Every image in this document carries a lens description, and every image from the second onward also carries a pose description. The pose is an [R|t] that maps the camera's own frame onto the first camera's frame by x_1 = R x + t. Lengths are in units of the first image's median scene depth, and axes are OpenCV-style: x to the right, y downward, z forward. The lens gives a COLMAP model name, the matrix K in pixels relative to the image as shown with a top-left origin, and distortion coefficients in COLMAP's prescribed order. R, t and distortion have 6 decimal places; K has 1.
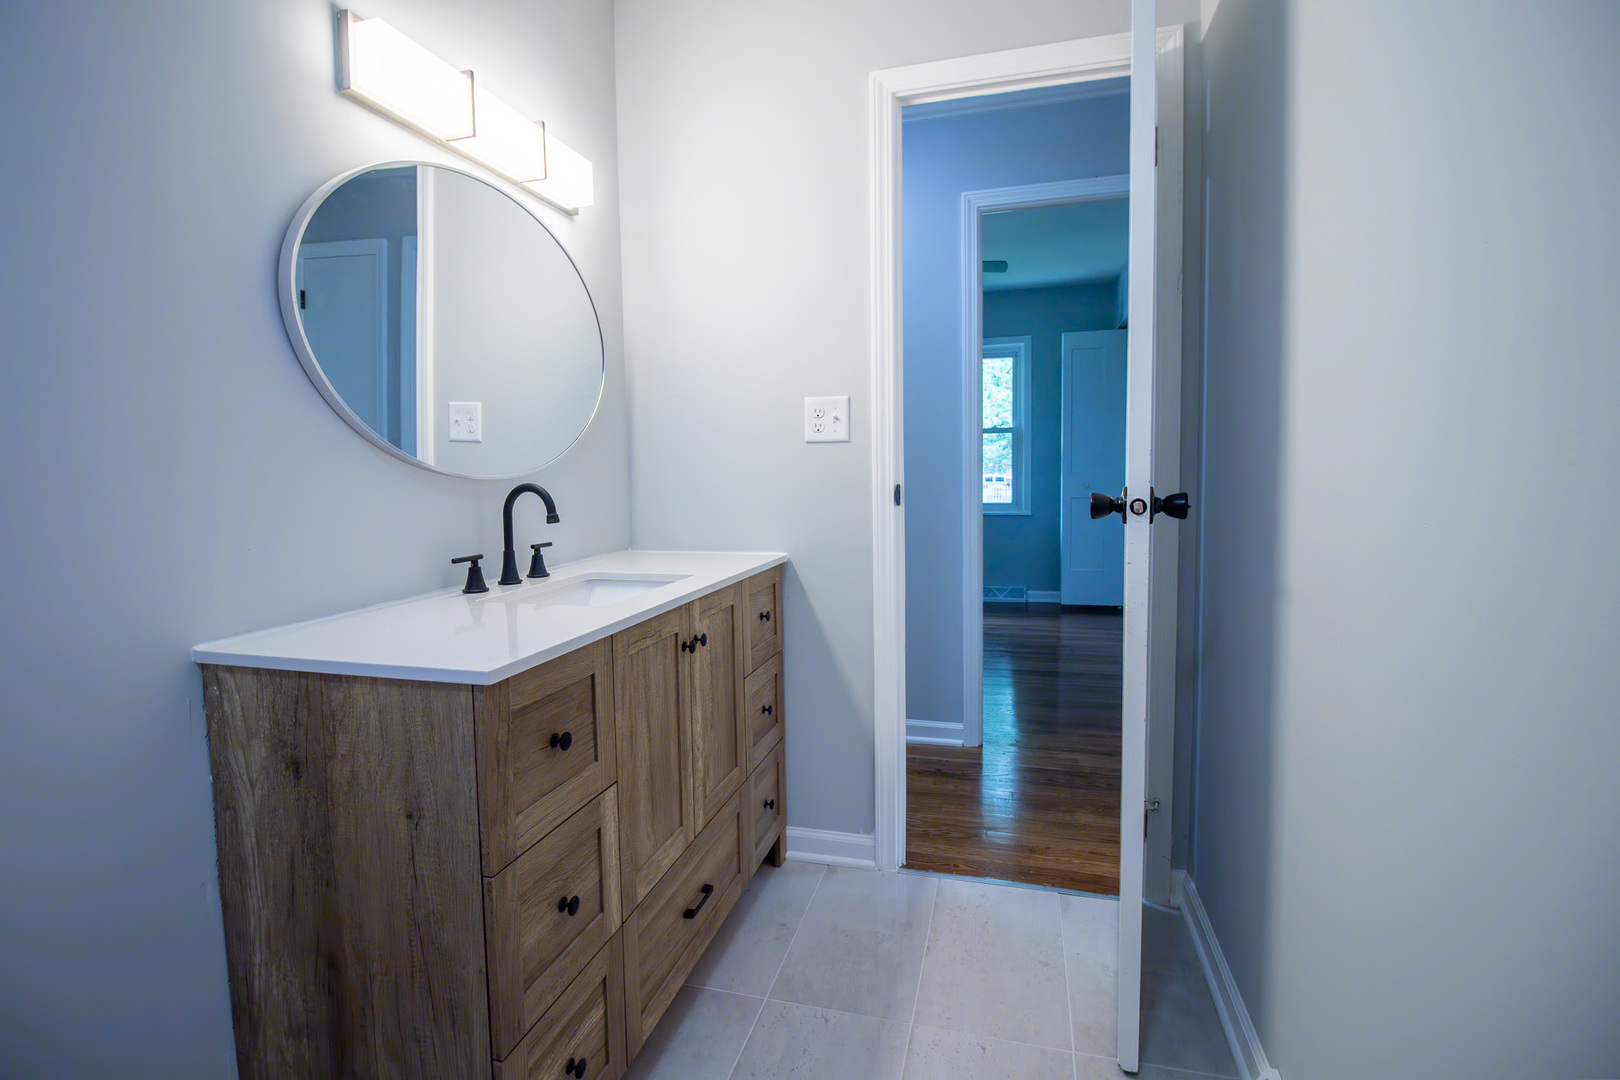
lens RADIAL K [[749.2, 0, 801.0], [0, 749.2, 516.5], [0, 0, 1]] dist [-0.000564, -0.016948]
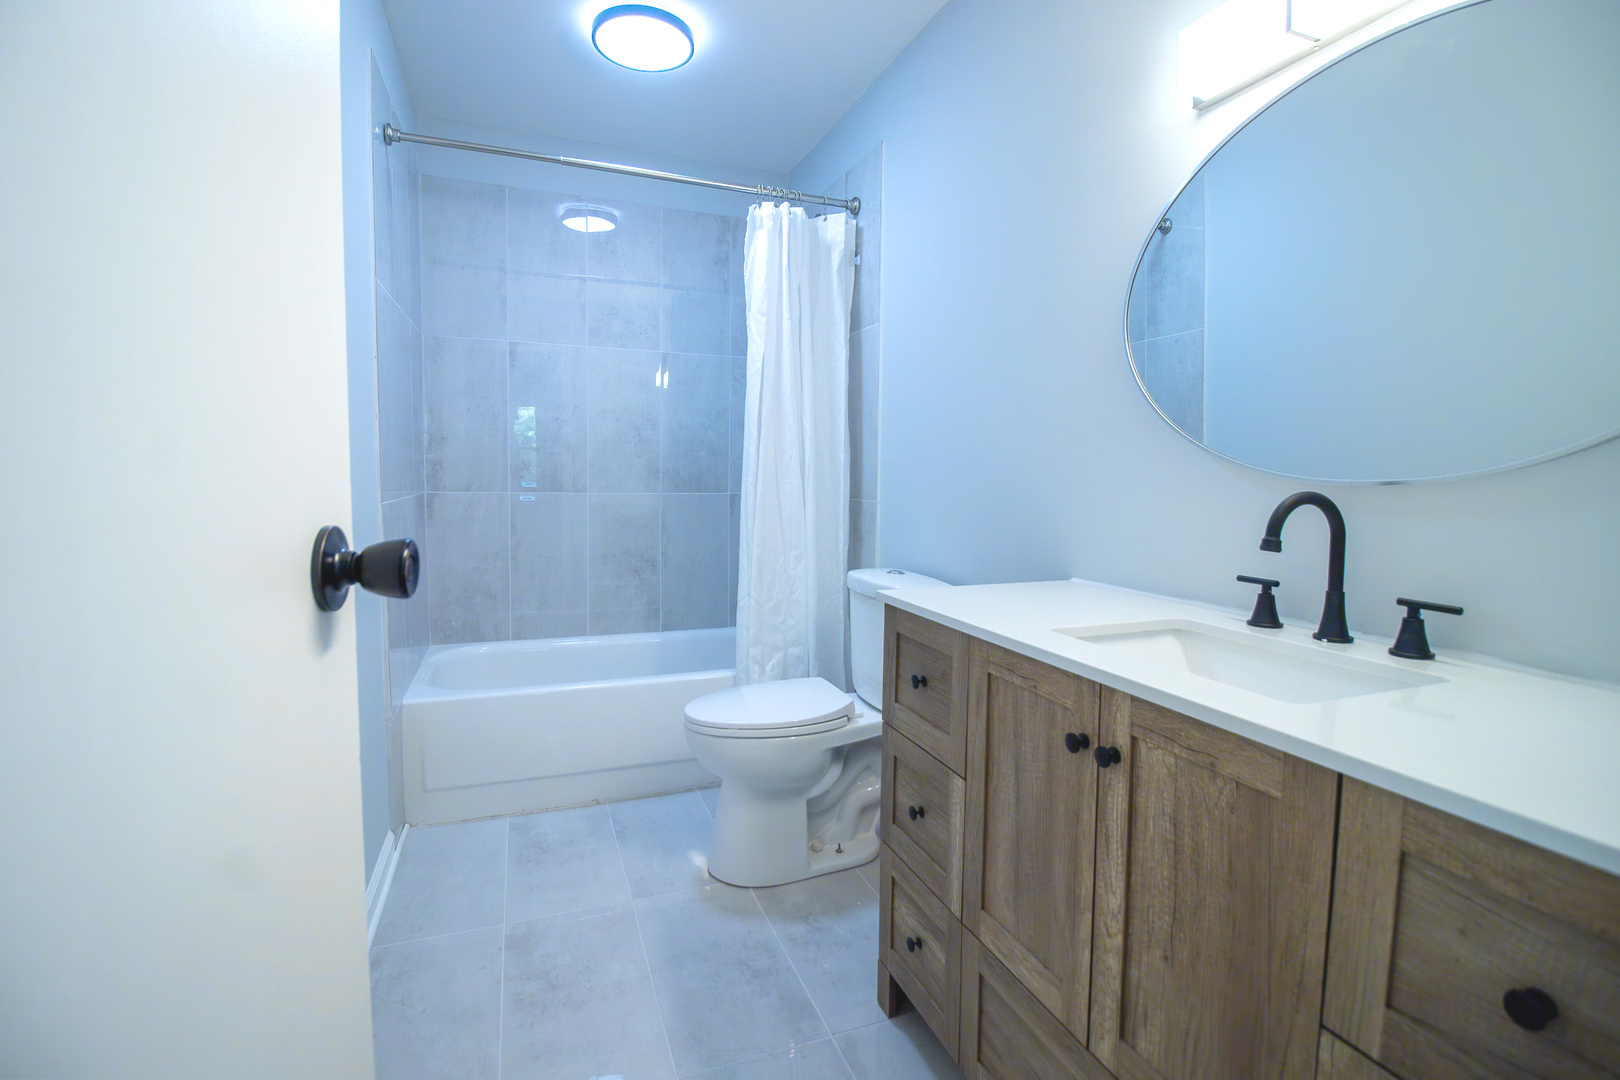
lens RADIAL K [[749.2, 0, 801.0], [0, 749.2, 516.5], [0, 0, 1]] dist [-0.000564, -0.016948]
pose [[-0.804661, 0.048088, -0.591784, 0.501312], [-0.033110, 0.991529, 0.125591, -0.115148], [0.592811, 0.120652, -0.796253, 1.597042]]
